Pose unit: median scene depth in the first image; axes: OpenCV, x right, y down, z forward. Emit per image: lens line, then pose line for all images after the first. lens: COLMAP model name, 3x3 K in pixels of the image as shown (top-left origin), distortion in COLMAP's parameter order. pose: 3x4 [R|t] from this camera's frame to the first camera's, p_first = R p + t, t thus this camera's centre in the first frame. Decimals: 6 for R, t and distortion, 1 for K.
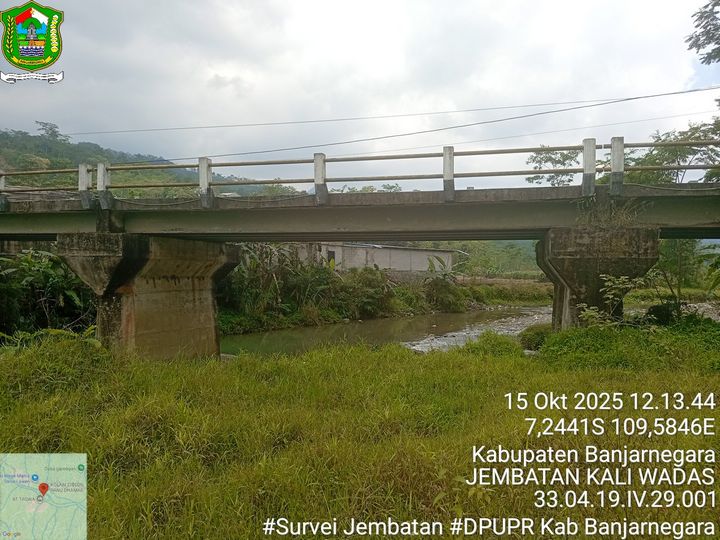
lens RADIAL K [[554.7, 0, 360.9], [0, 554.7, 269.4], [0, 0, 1]] dist [0.069593, -0.137756]
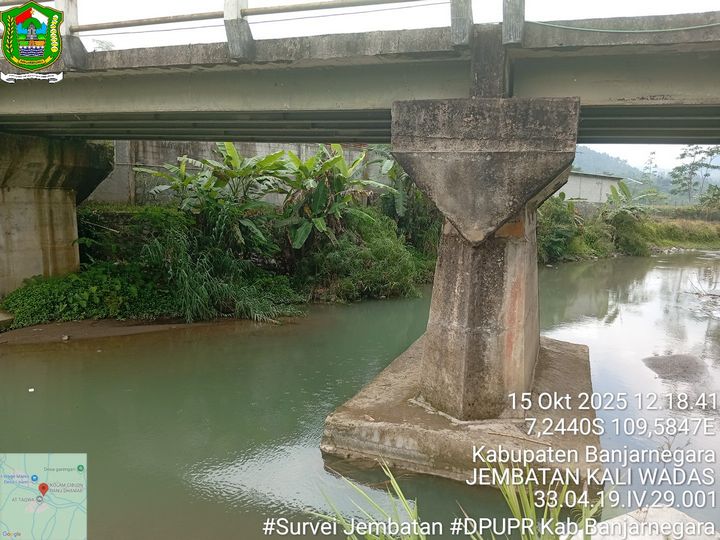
lens RADIAL K [[554.7, 0, 362.8], [0, 554.7, 272.7], [0, 0, 1]] dist [0.069593, -0.137756]
pose [[0.996592, 0.033624, -0.075329, -0.511286], [-0.023387, 0.990856, 0.132882, 0.012352], [0.079108, -0.130667, 0.988265, 0.519200]]
